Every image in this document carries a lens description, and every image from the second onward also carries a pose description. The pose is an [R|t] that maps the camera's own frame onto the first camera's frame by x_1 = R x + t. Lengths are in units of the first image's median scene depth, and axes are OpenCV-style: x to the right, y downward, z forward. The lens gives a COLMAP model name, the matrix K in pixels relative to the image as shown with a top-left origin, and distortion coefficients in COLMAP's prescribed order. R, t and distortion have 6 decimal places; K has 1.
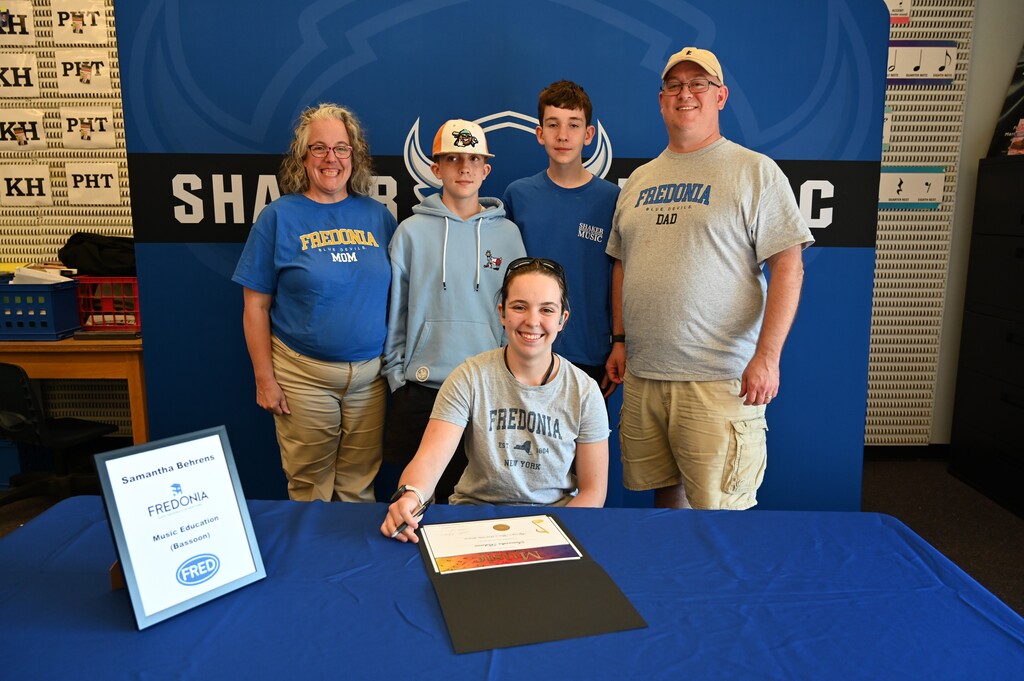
lens RADIAL K [[760.7, 0, 508.0], [0, 760.7, 343.8], [0, 0, 1]] dist [-0.009378, -0.000772]
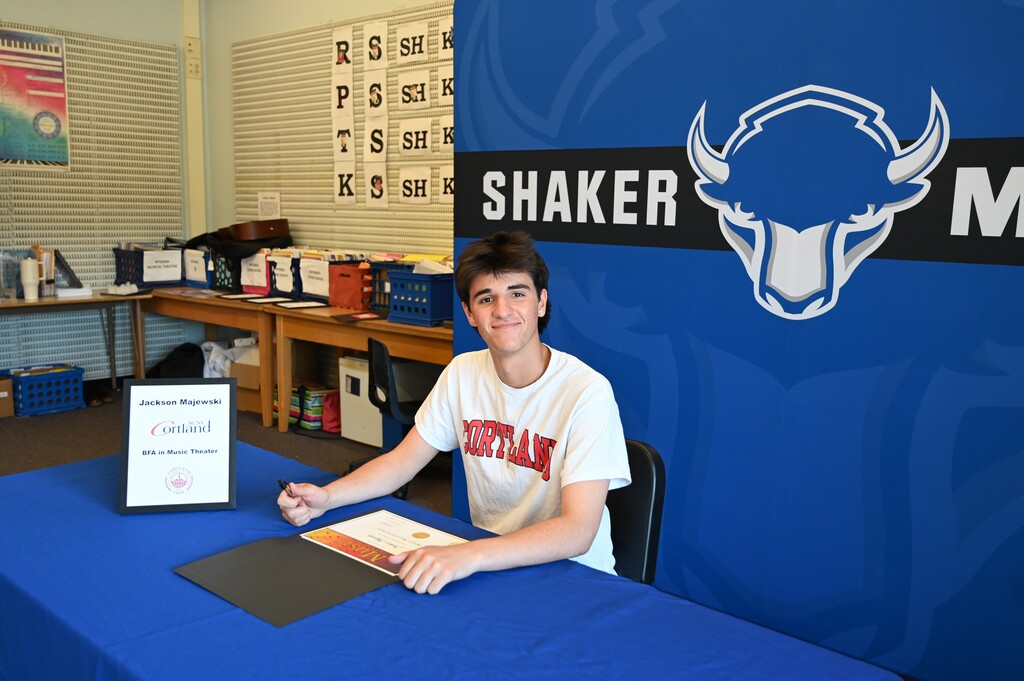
lens RADIAL K [[912.1, 0, 505.3], [0, 912.1, 340.4], [0, 0, 1]] dist [-0.000214, -0.004316]
pose [[0.744325, 0.105096, -0.659496, 0.408786], [-0.134211, 0.990932, 0.006439, -0.009220], [0.654192, 0.083719, 0.751681, 0.108956]]
